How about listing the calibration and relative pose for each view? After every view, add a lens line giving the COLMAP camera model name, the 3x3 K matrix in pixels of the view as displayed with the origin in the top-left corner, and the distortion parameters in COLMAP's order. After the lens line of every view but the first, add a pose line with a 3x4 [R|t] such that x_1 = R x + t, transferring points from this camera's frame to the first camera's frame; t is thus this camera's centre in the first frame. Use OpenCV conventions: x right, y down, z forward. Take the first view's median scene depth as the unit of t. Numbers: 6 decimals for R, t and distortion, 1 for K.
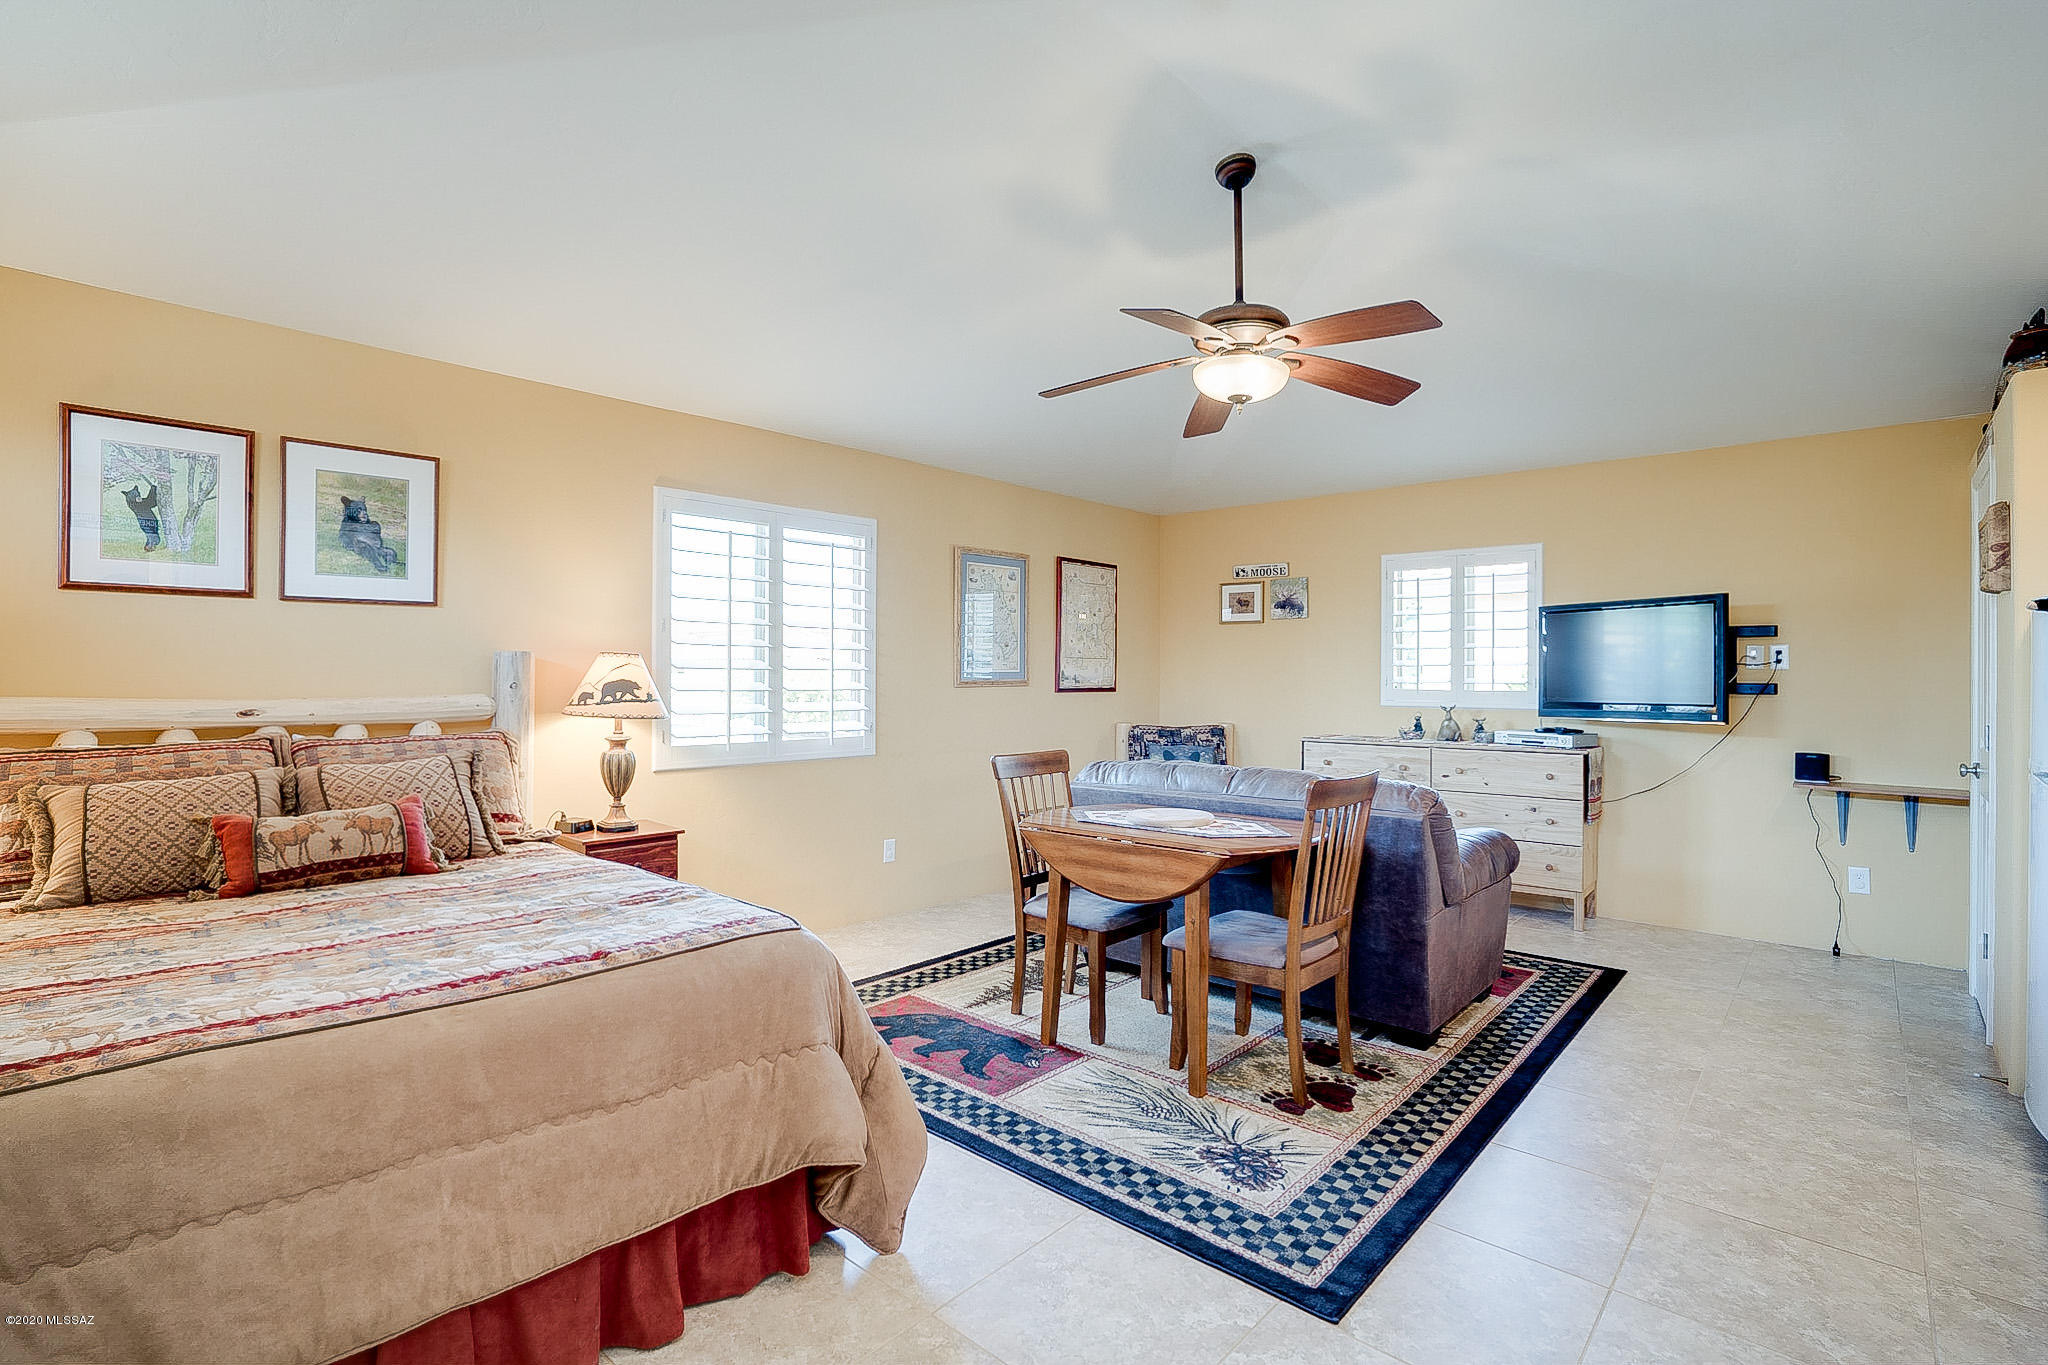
lens RADIAL K [[954.0, 0, 1015.7], [0, 954.0, 677.3], [0, 0, 1]] dist [-0.064969, 0.023919]
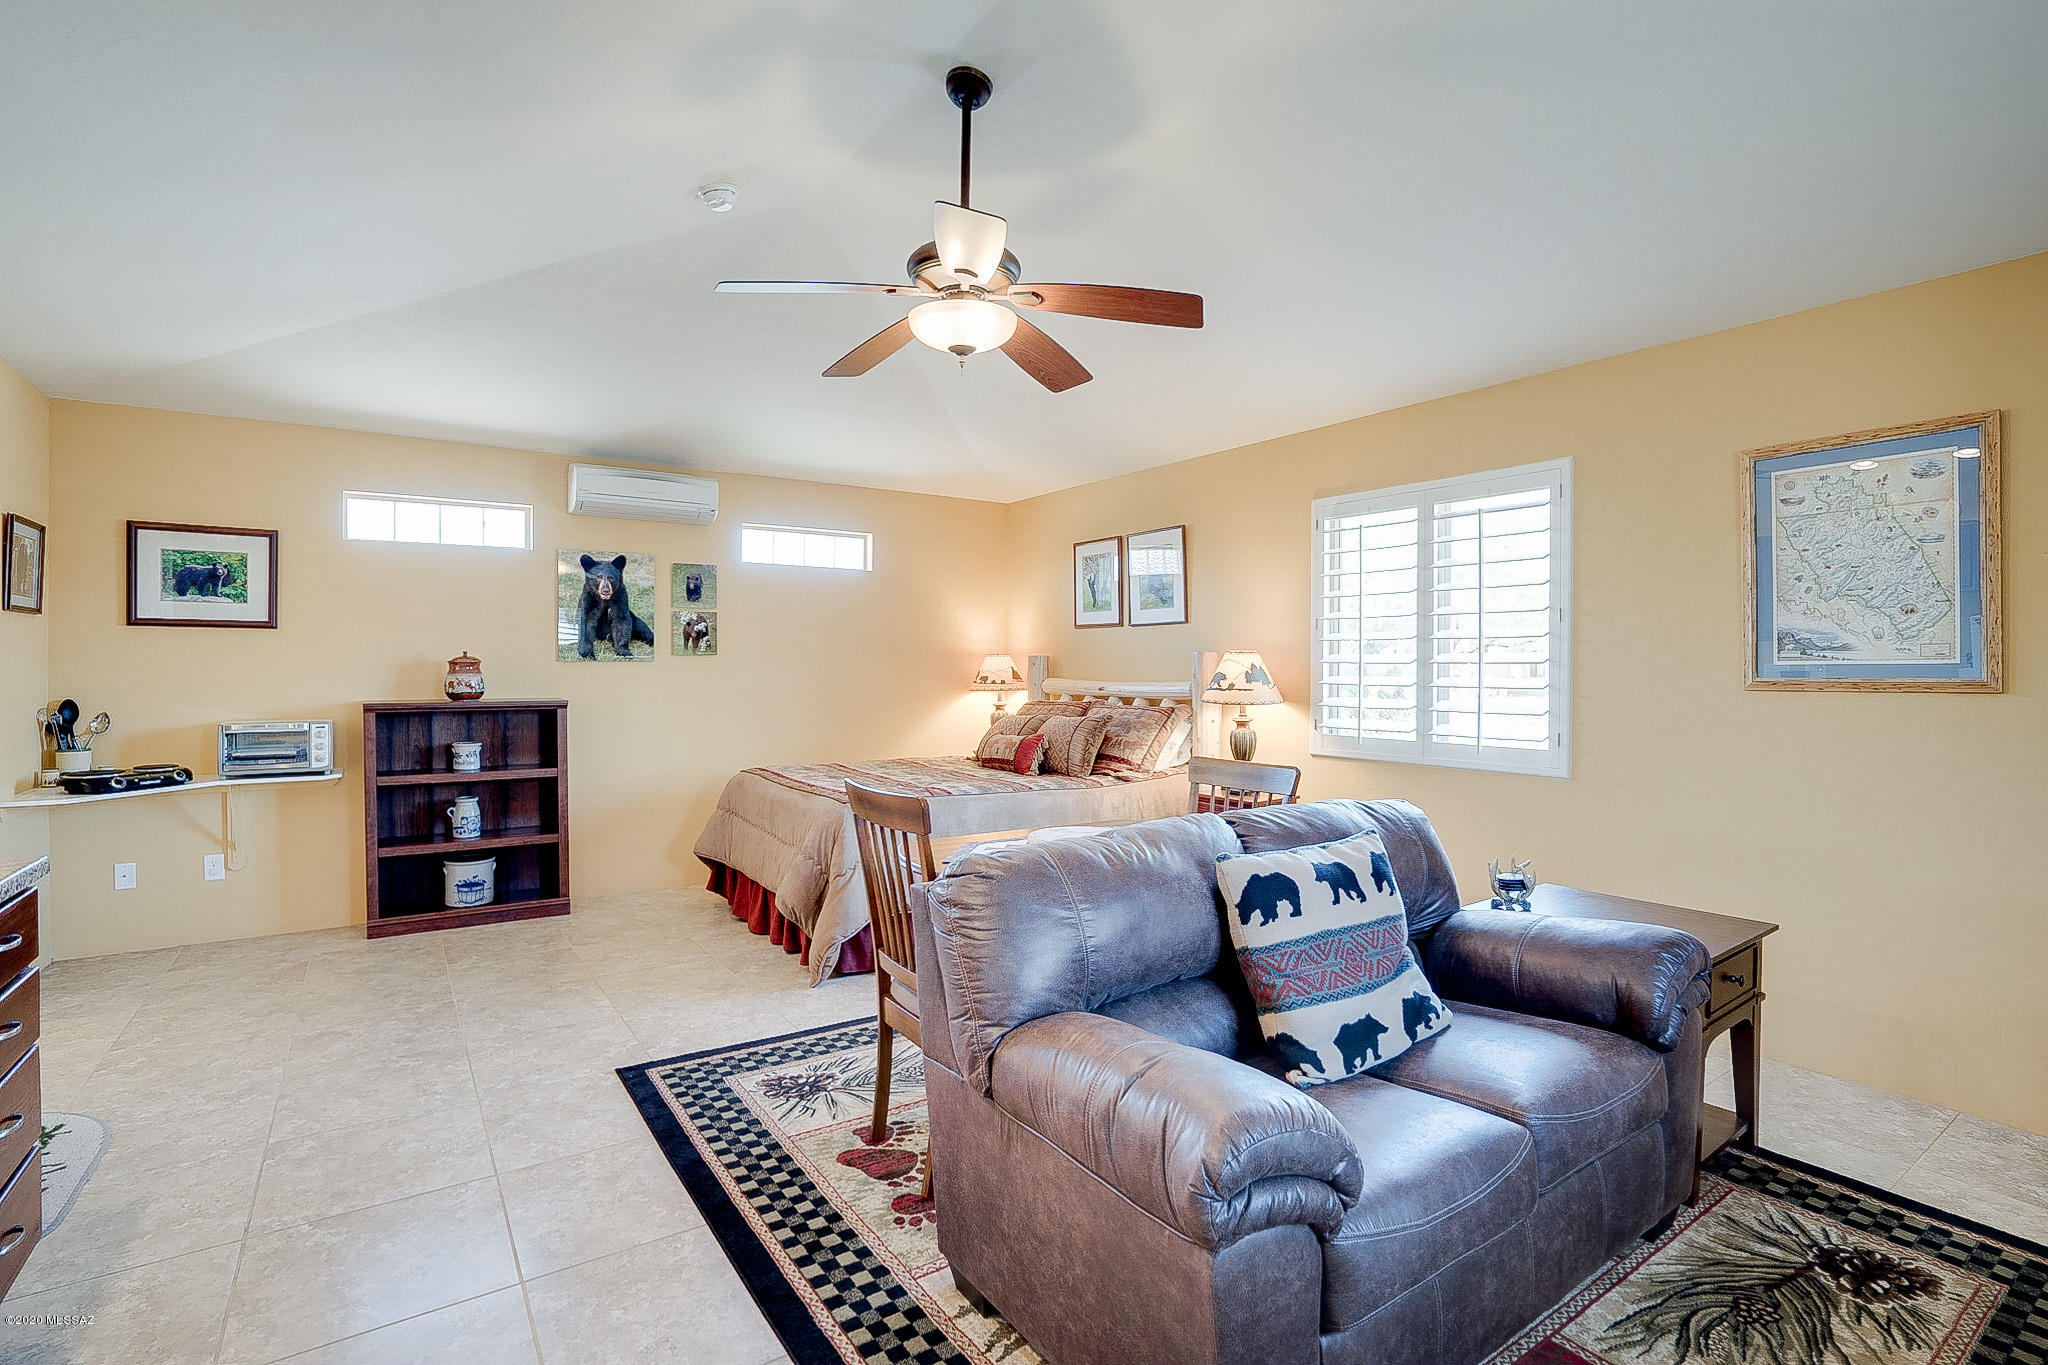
lens RADIAL K [[954.0, 0, 1015.7], [0, 954.0, 677.3], [0, 0, 1]] dist [-0.064969, 0.023919]
pose [[-0.227190, 0.007677, -0.973820, 1.091004], [-0.005401, 0.999944, 0.009143, -0.000791], [0.973835, 0.007337, -0.227136, 1.261914]]
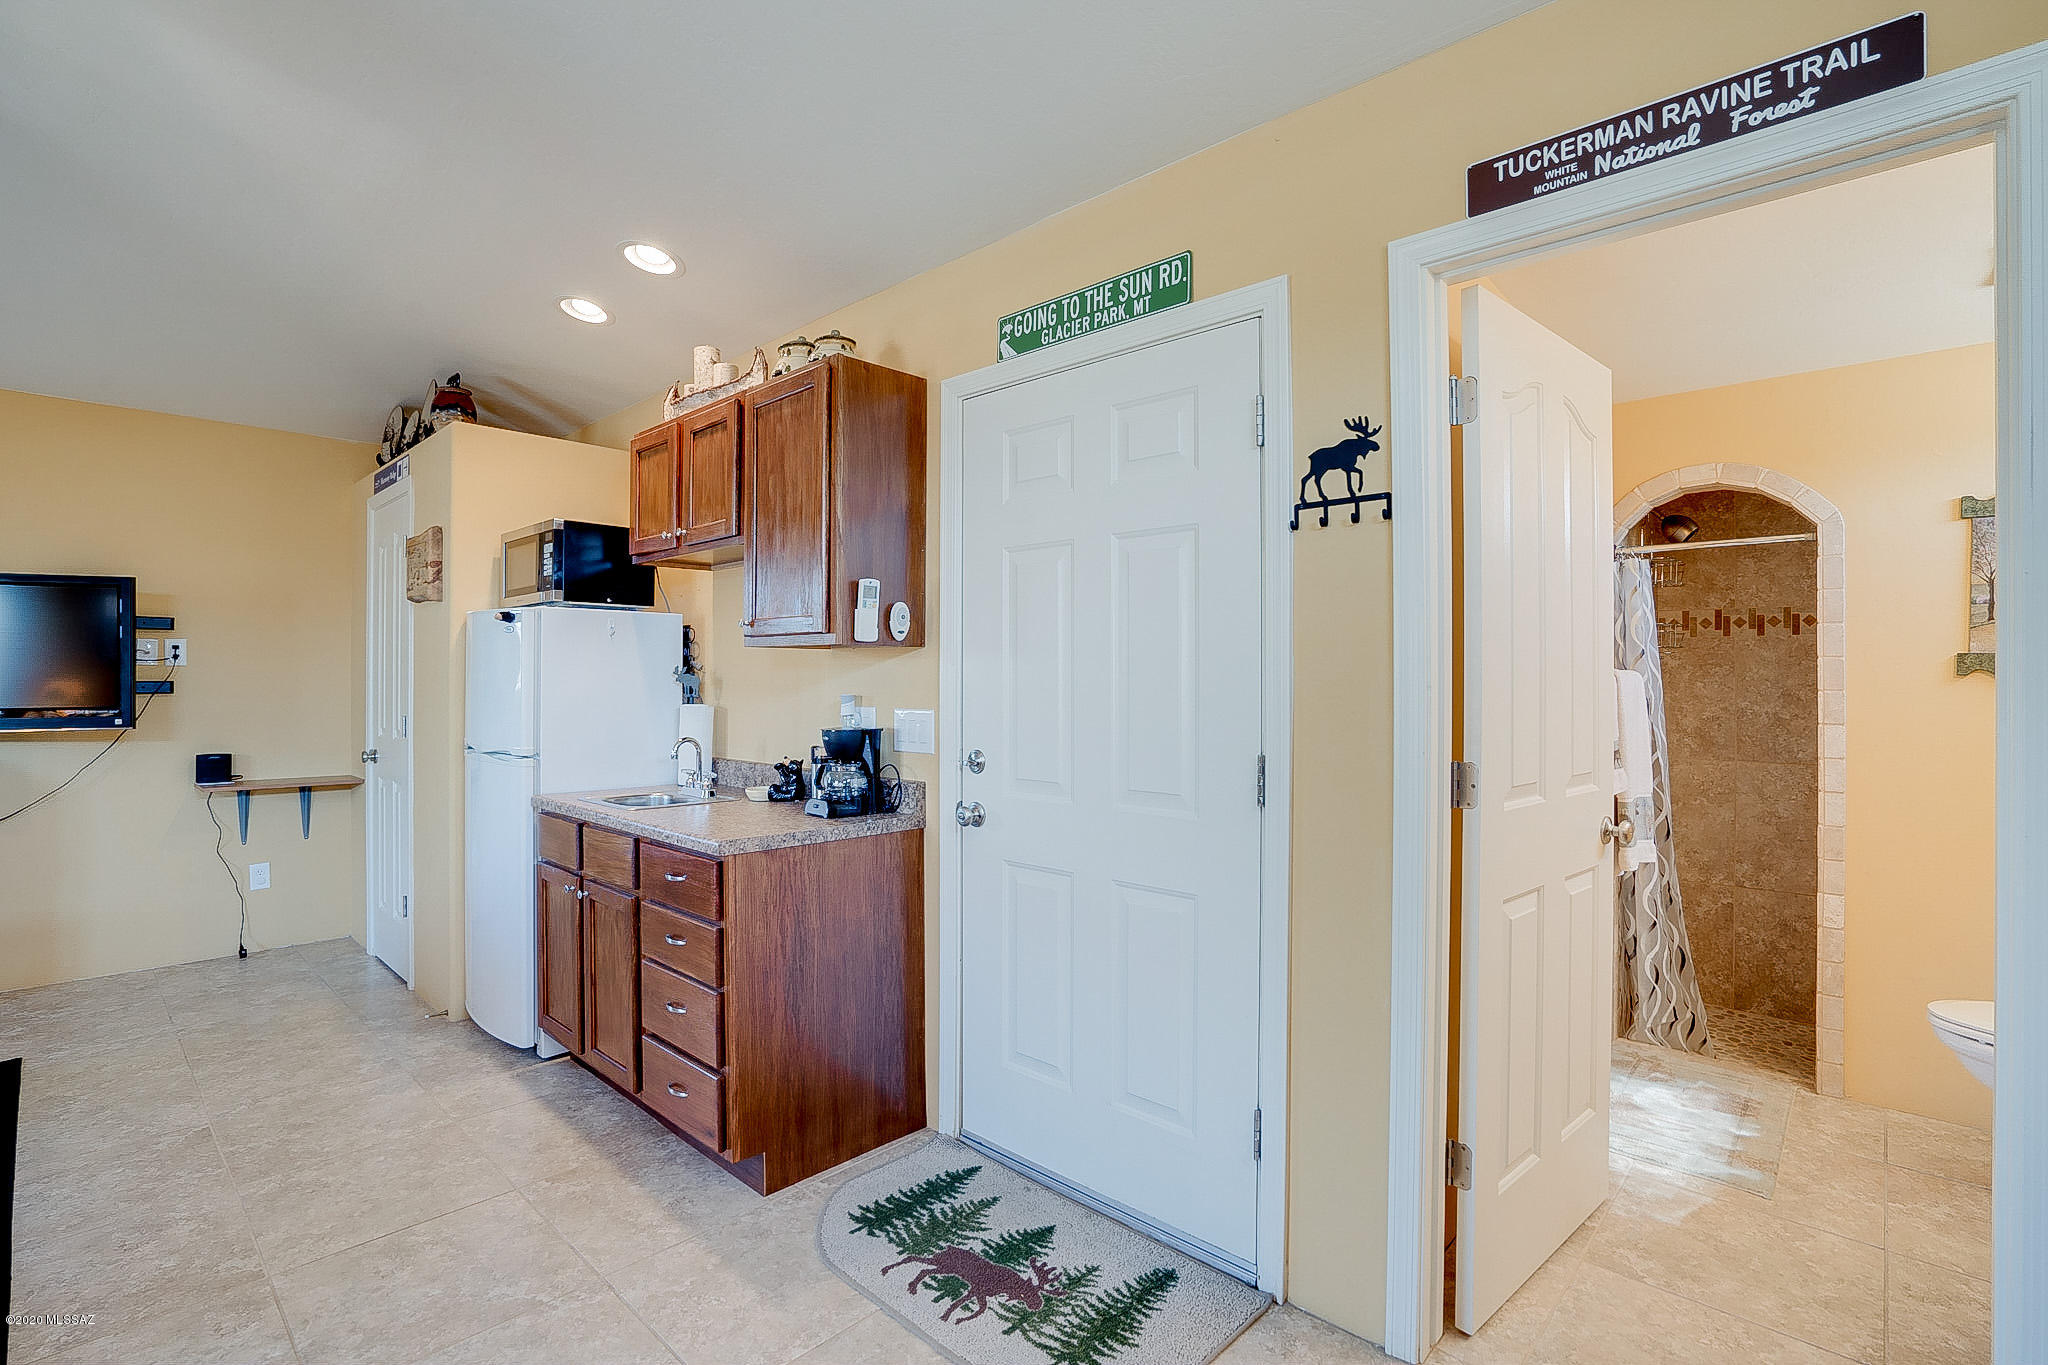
lens RADIAL K [[969.1, 0, 1006.4], [0, 969.1, 680.3], [0, 0, 1]] dist [-0.037916, 0.011809]
pose [[0.027588, -0.009347, 0.999576, -0.138477], [0.001886, 0.999955, 0.009298, -0.002129], [-0.999618, 0.001629, 0.027605, 0.224581]]
